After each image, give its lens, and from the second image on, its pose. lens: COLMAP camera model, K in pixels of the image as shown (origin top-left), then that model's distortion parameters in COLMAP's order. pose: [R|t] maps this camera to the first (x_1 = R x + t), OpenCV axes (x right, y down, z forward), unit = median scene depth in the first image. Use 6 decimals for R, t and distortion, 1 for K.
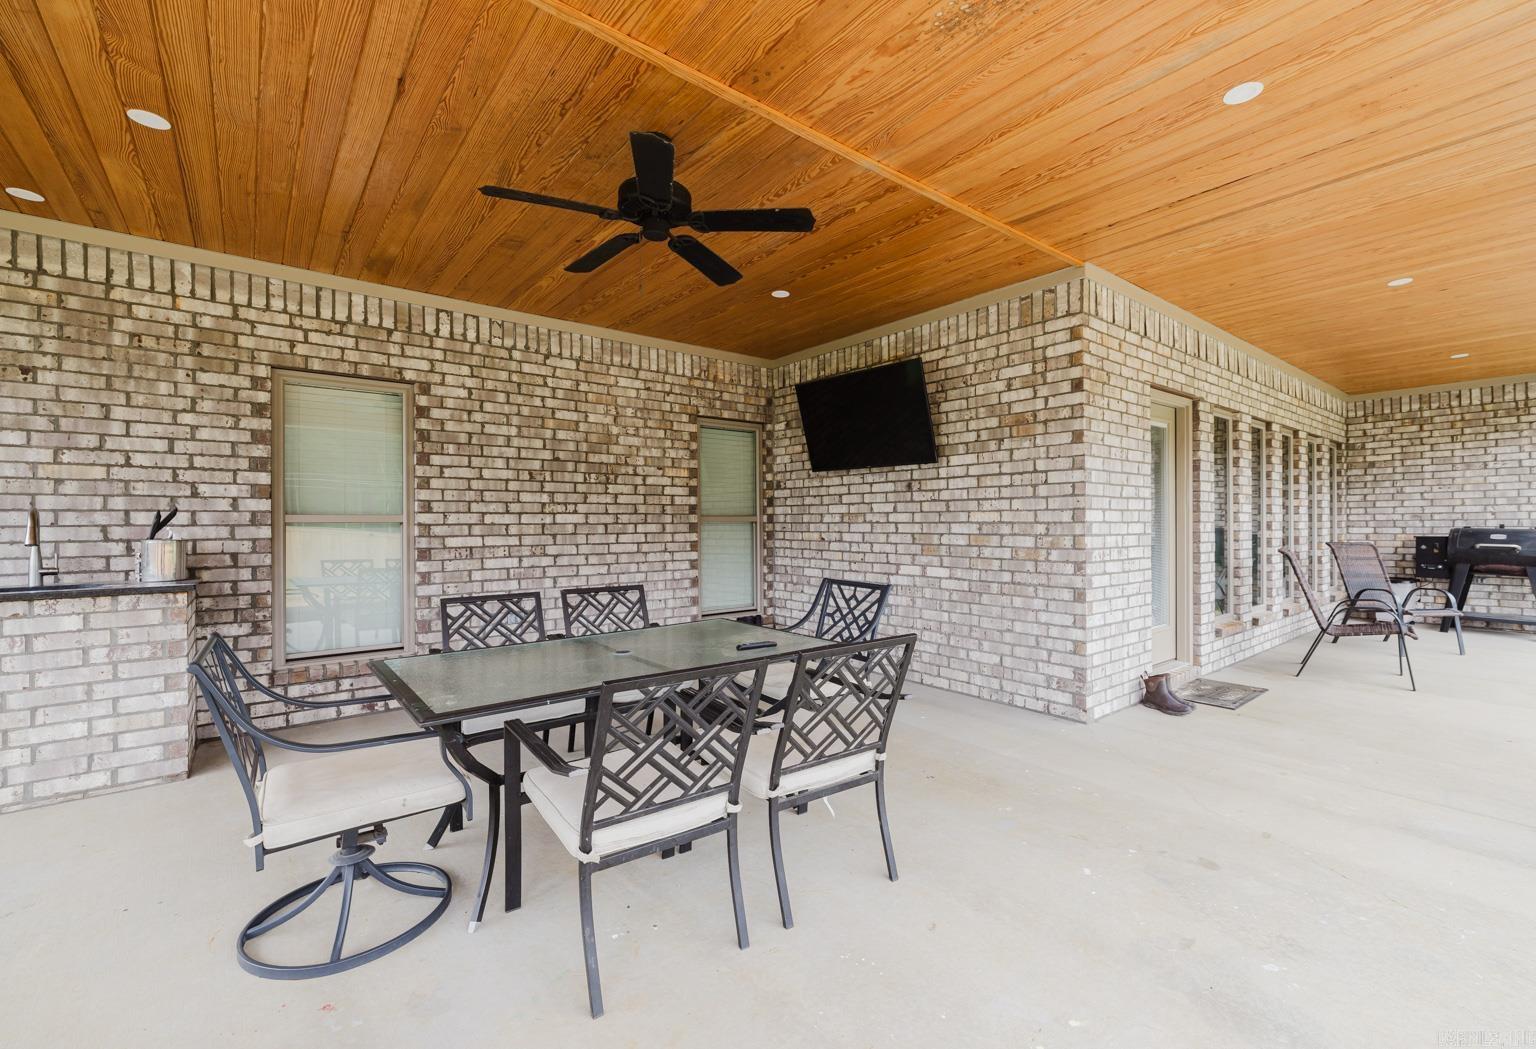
lens RADIAL K [[676.3, 0, 781.0], [0, 676.3, 522.4], [0, 0, 1]] dist [0.001760, 0.000164]
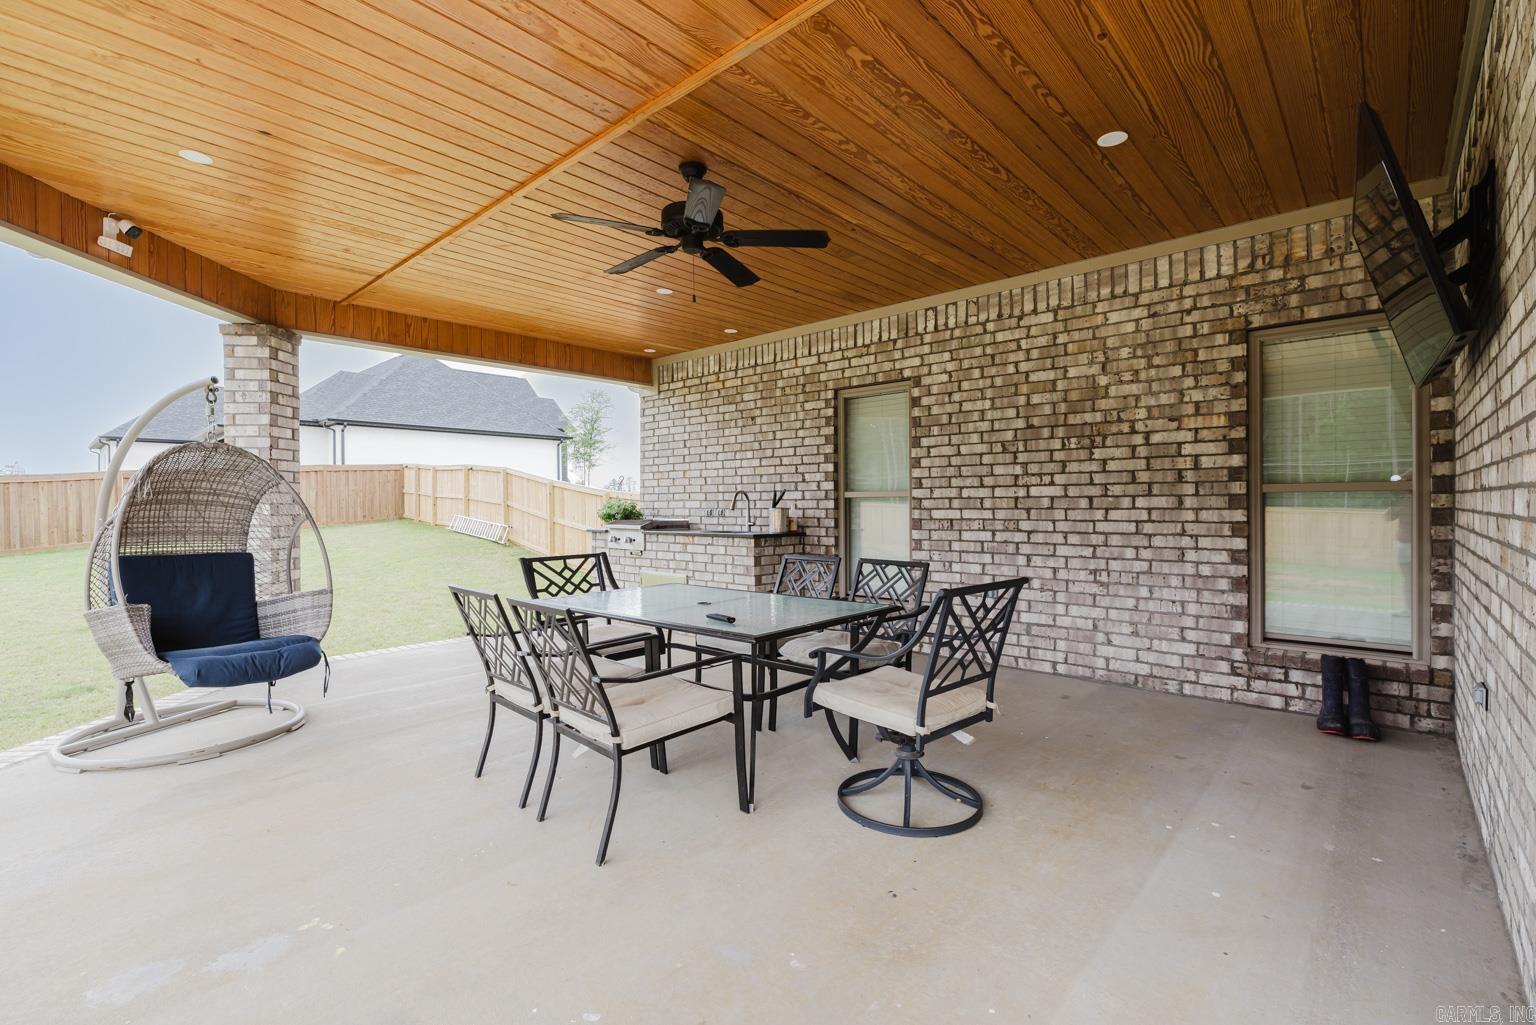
lens RADIAL K [[684.6, 0, 770.8], [0, 684.6, 510.5], [0, 0, 1]] dist [-0.003756, -0.000270]
pose [[0.136189, 0.014918, -0.990571, 0.546607], [0.007781, 0.999840, 0.016127, 0.002728], [0.990652, -0.009904, 0.136051, 0.529592]]
